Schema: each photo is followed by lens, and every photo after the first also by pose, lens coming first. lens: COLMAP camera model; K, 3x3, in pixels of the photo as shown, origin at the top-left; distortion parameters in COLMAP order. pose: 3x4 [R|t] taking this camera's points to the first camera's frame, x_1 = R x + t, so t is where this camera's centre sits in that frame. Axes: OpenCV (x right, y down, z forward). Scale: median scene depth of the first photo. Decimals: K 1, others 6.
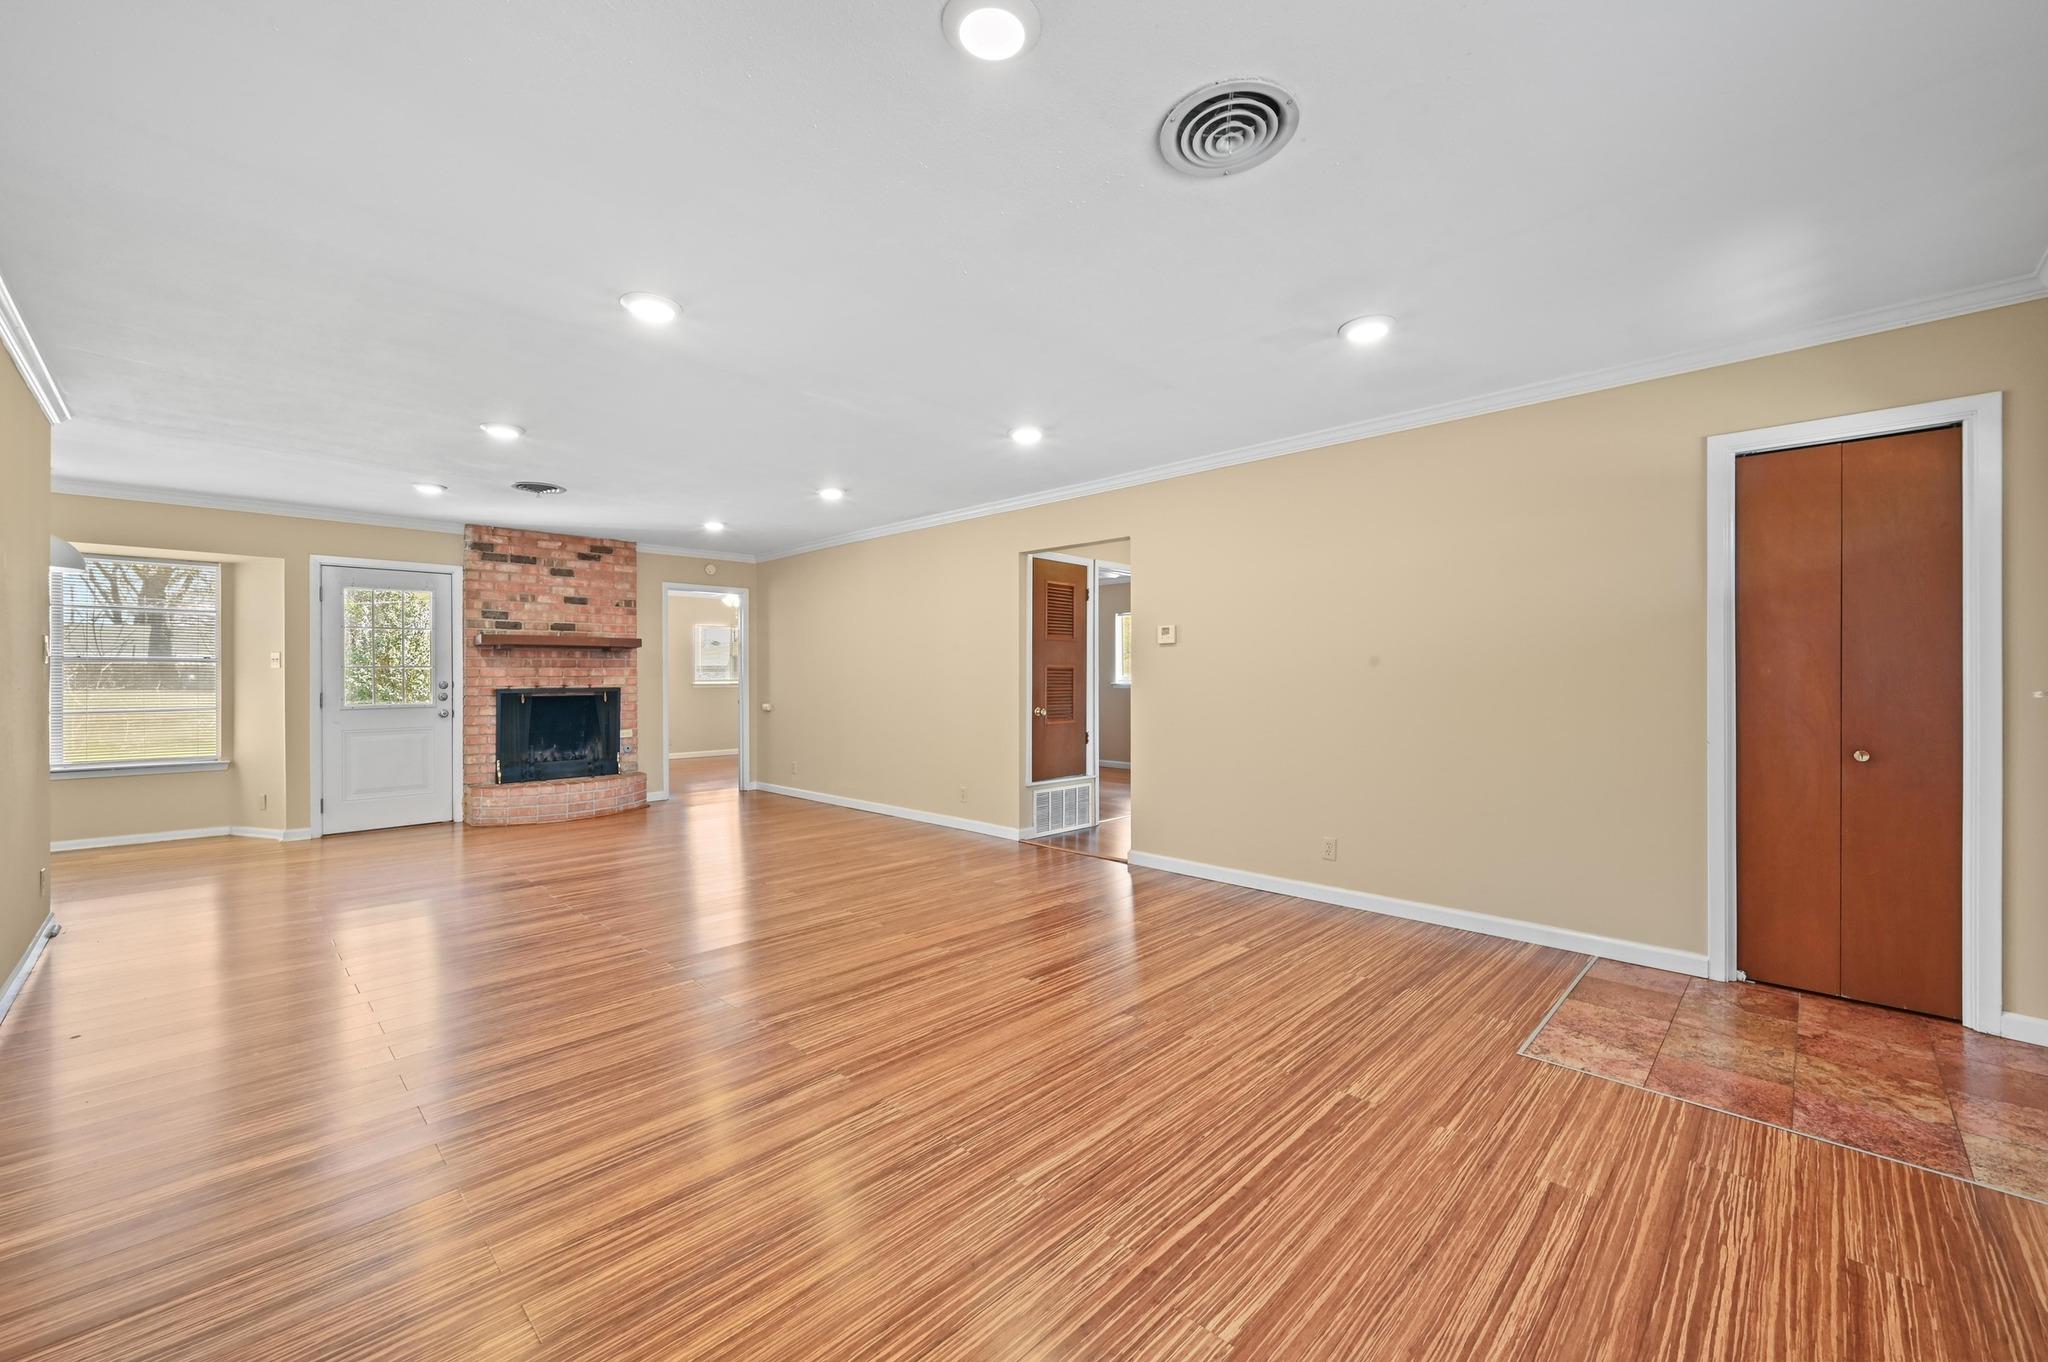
lens RADIAL K [[808.3, 0, 1024.0], [0, 808.3, 681.0], [0, 0, 1]] dist [0.000668, -0.000015]
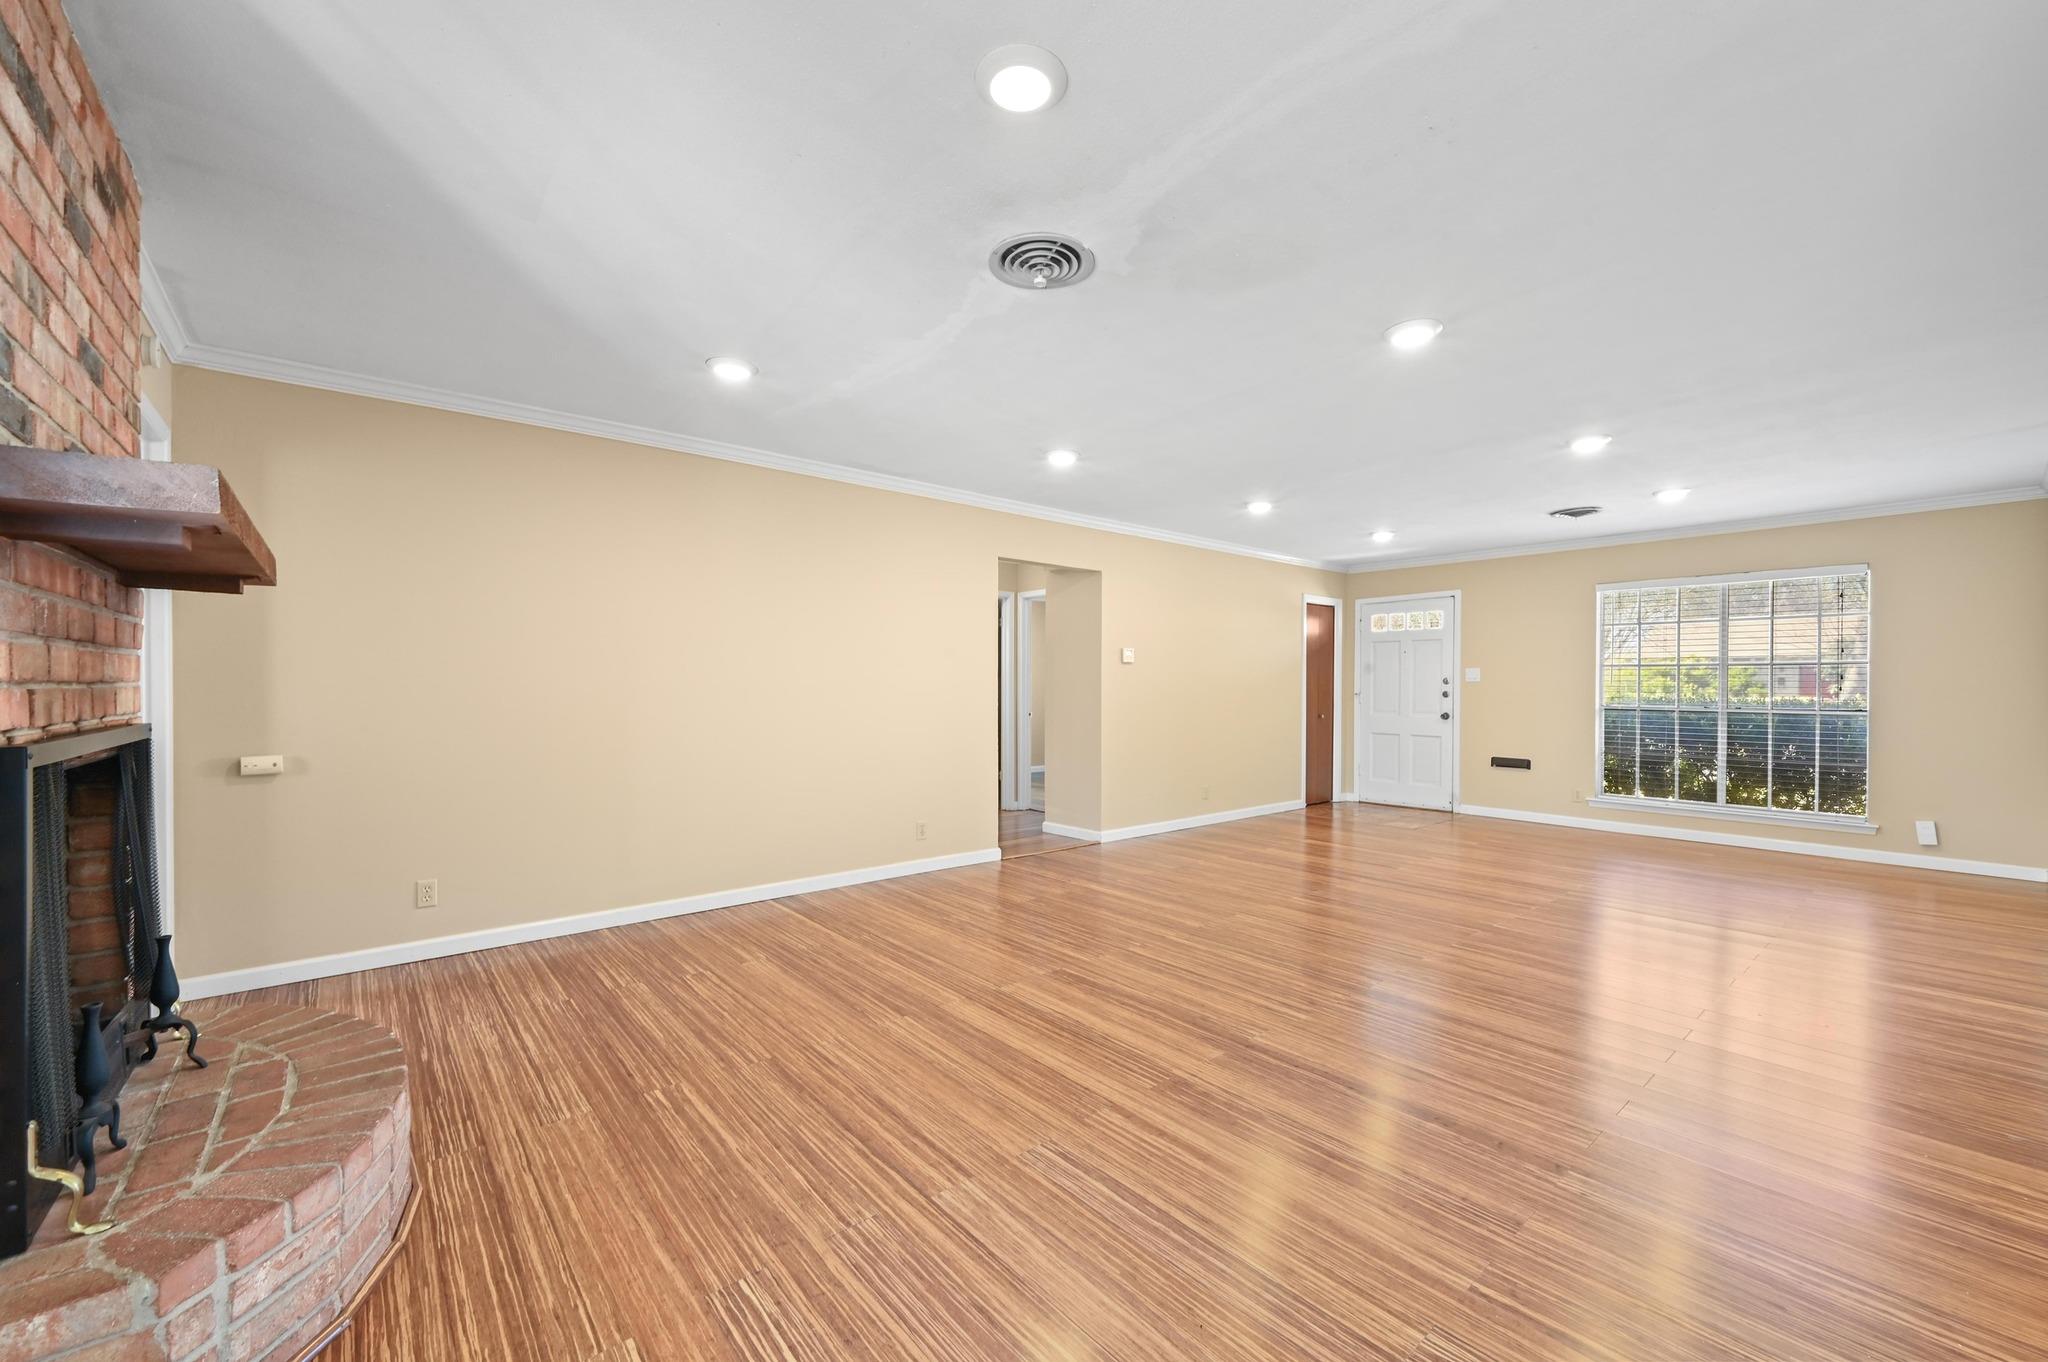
lens RADIAL K [[808.3, 0, 1024.0], [0, 808.3, 681.0], [0, 0, 1]] dist [0.000668, -0.000015]
pose [[0.100865, -0.000679, 0.994900, -1.299586], [-0.004627, 0.999989, 0.001151, -0.019686], [-0.994889, -0.004719, 0.100860, 1.179456]]
